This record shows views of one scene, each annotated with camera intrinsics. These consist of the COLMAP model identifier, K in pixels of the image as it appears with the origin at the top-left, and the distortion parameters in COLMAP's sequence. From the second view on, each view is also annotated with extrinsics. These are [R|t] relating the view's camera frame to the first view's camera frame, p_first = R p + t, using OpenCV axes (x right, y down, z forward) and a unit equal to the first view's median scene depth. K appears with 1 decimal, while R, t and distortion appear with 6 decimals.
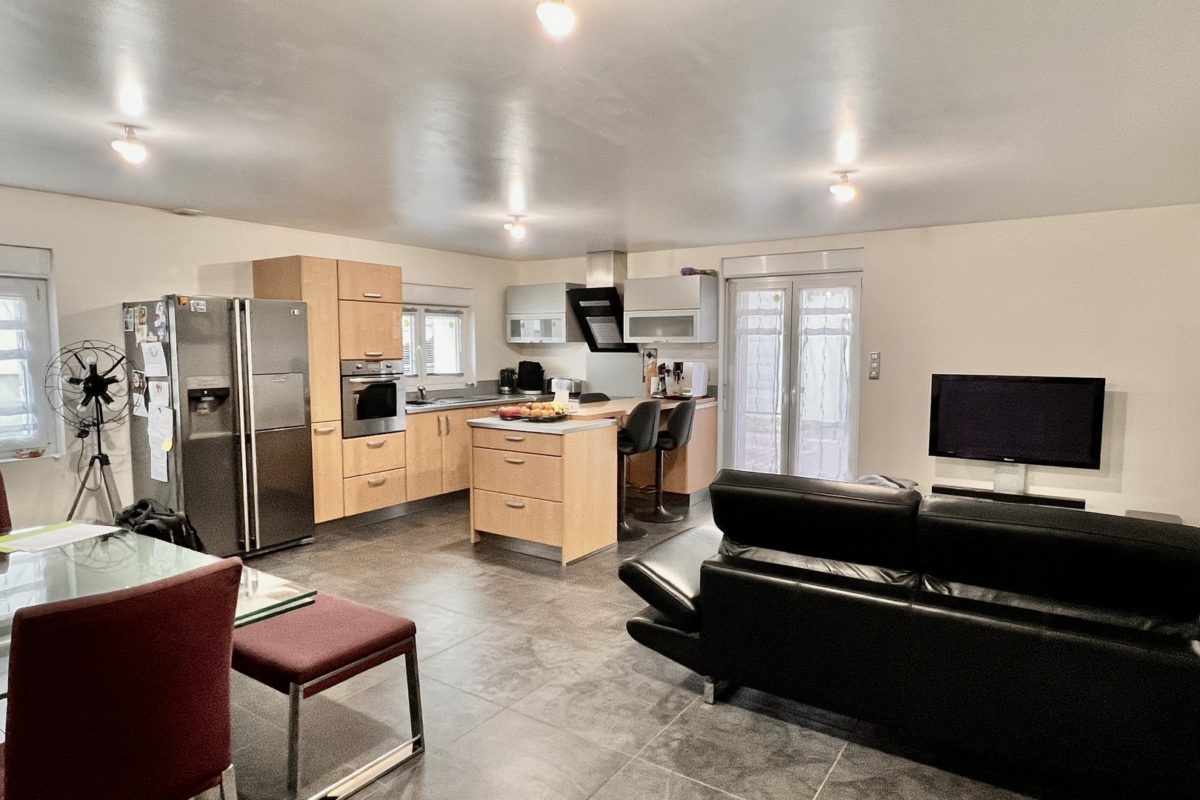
lens RADIAL K [[673.8, 0, 600.0], [0, 673.8, 400.0], [0, 0, 1]] dist [0.001799, 0.000078]
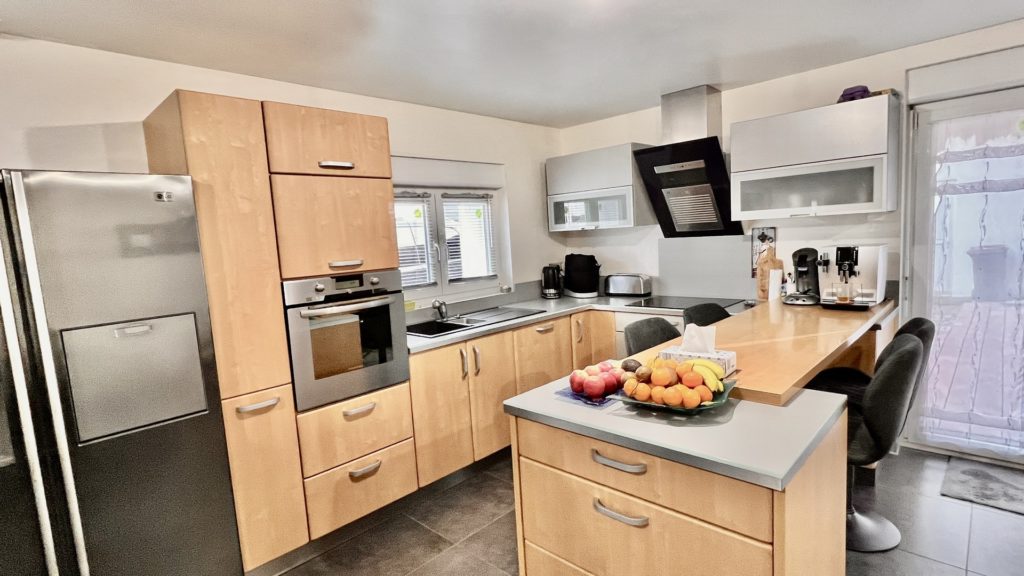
lens RADIAL K [[498.5, 0, 512.0], [0, 498.5, 288.0], [0, 0, 1]] dist [0.000755, -0.000033]
pose [[0.983128, -0.041327, -0.178187, -0.088209], [0.046527, 0.998602, 0.025100, -0.040205], [0.176901, -0.032967, 0.983676, 0.460339]]
